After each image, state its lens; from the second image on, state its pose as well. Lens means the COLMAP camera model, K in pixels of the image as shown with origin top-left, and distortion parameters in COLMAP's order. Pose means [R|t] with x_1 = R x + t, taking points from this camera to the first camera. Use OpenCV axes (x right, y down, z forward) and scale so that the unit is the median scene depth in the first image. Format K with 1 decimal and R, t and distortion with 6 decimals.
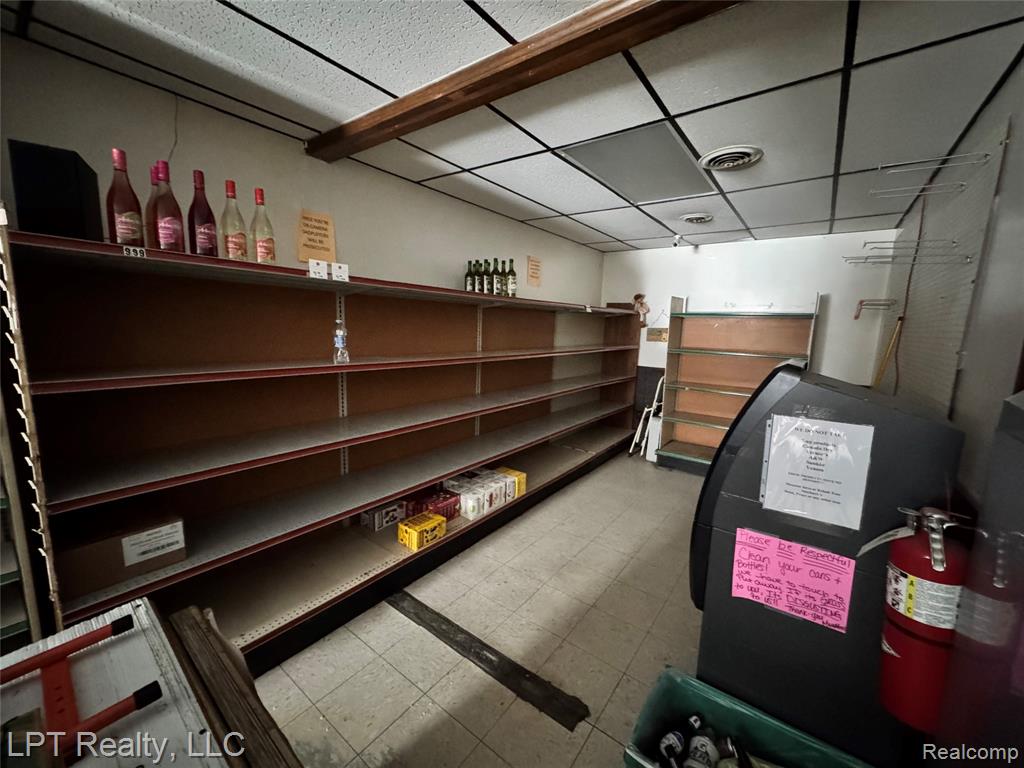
lens RADIAL K [[408.2, 0, 513.9], [0, 408.2, 385.7], [0, 0, 1]] dist [0.000271, -0.000049]
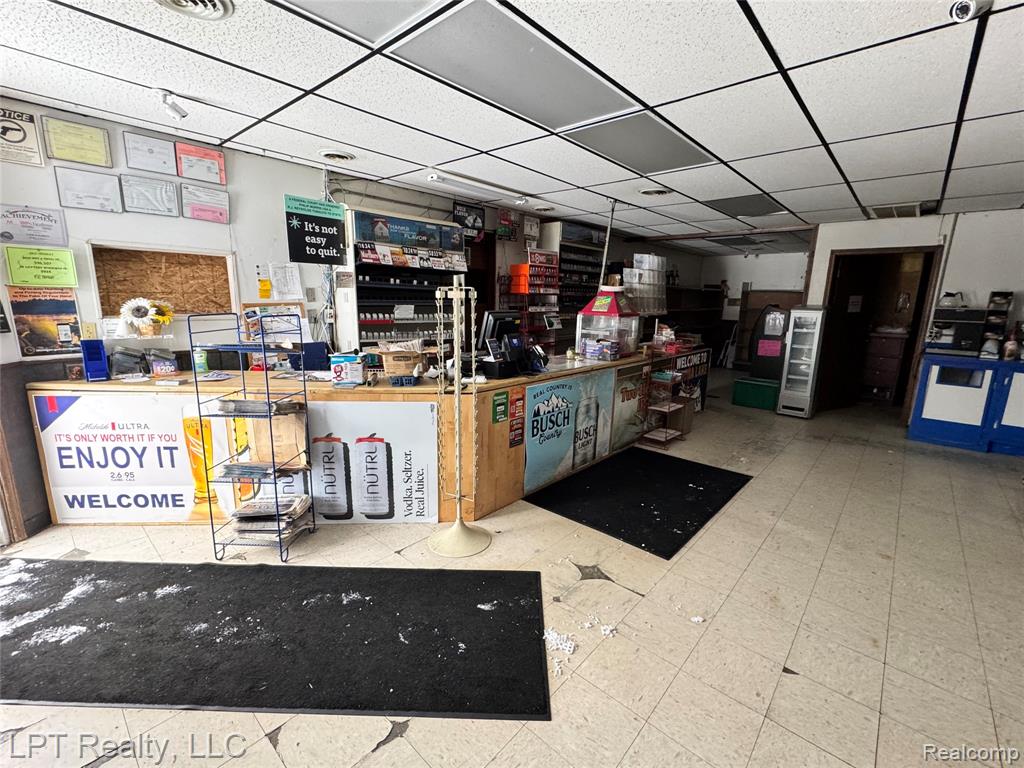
lens RADIAL K [[445.2, 0, 510.5], [0, 445.2, 384.5], [0, 0, 1]] dist [-0.004128, 0.000839]
pose [[0.995479, 0.012487, -0.094157, -1.014701], [-0.008457, 0.999036, 0.043084, 0.372587], [0.094604, -0.042093, 0.994625, -2.452607]]
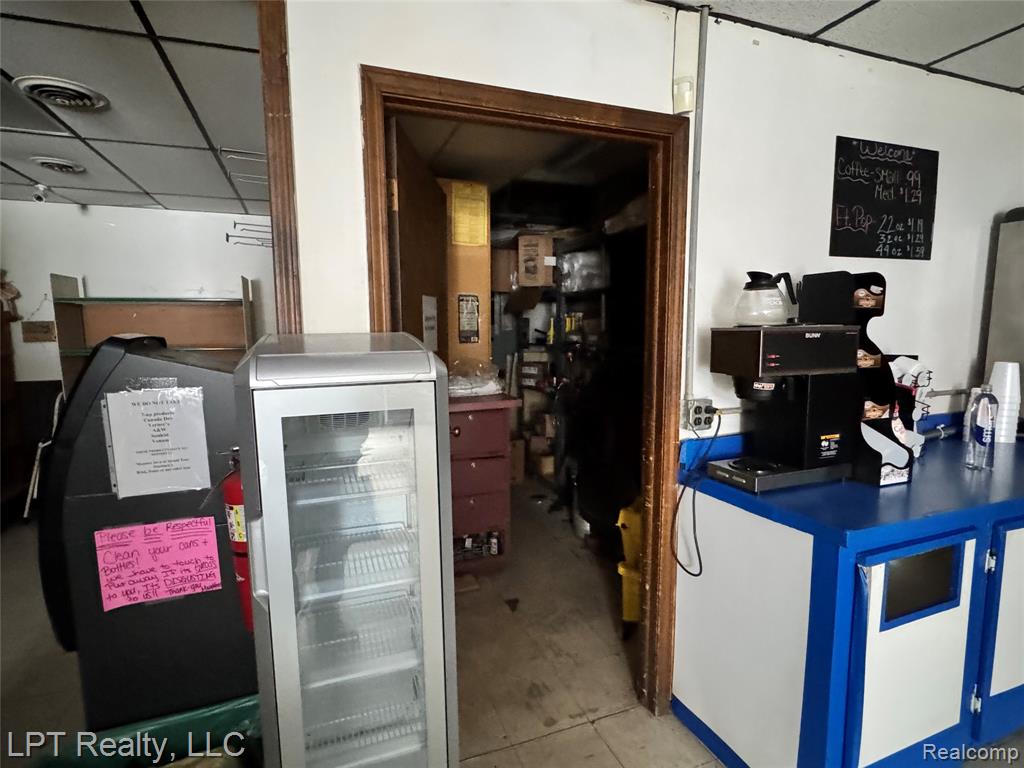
lens RADIAL K [[526.3, 0, 510.3], [0, 526.3, 389.2], [0, 0, 1]] dist [0.001238, -0.000009]
pose [[0.536736, -0.131796, 0.833393, 0.074898], [0.149602, 0.986941, 0.059729, 0.065860], [-0.830382, 0.092619, 0.549443, -0.203778]]
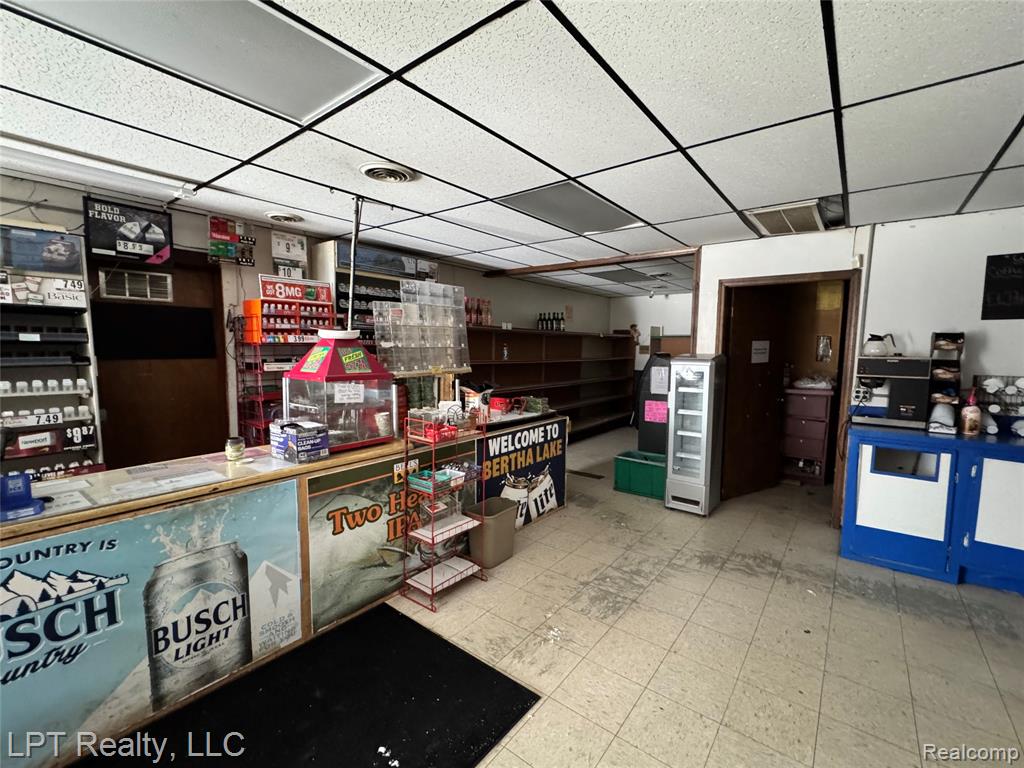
lens RADIAL K [[445.2, 0, 509.1], [0, 445.2, 384.1], [0, 0, 1]] dist [-0.004128, 0.000839]
pose [[0.999463, -0.014856, -0.029212, -0.281975], [0.012960, 0.997861, -0.064078, 0.244534], [0.030102, 0.063665, 0.997517, -1.593394]]
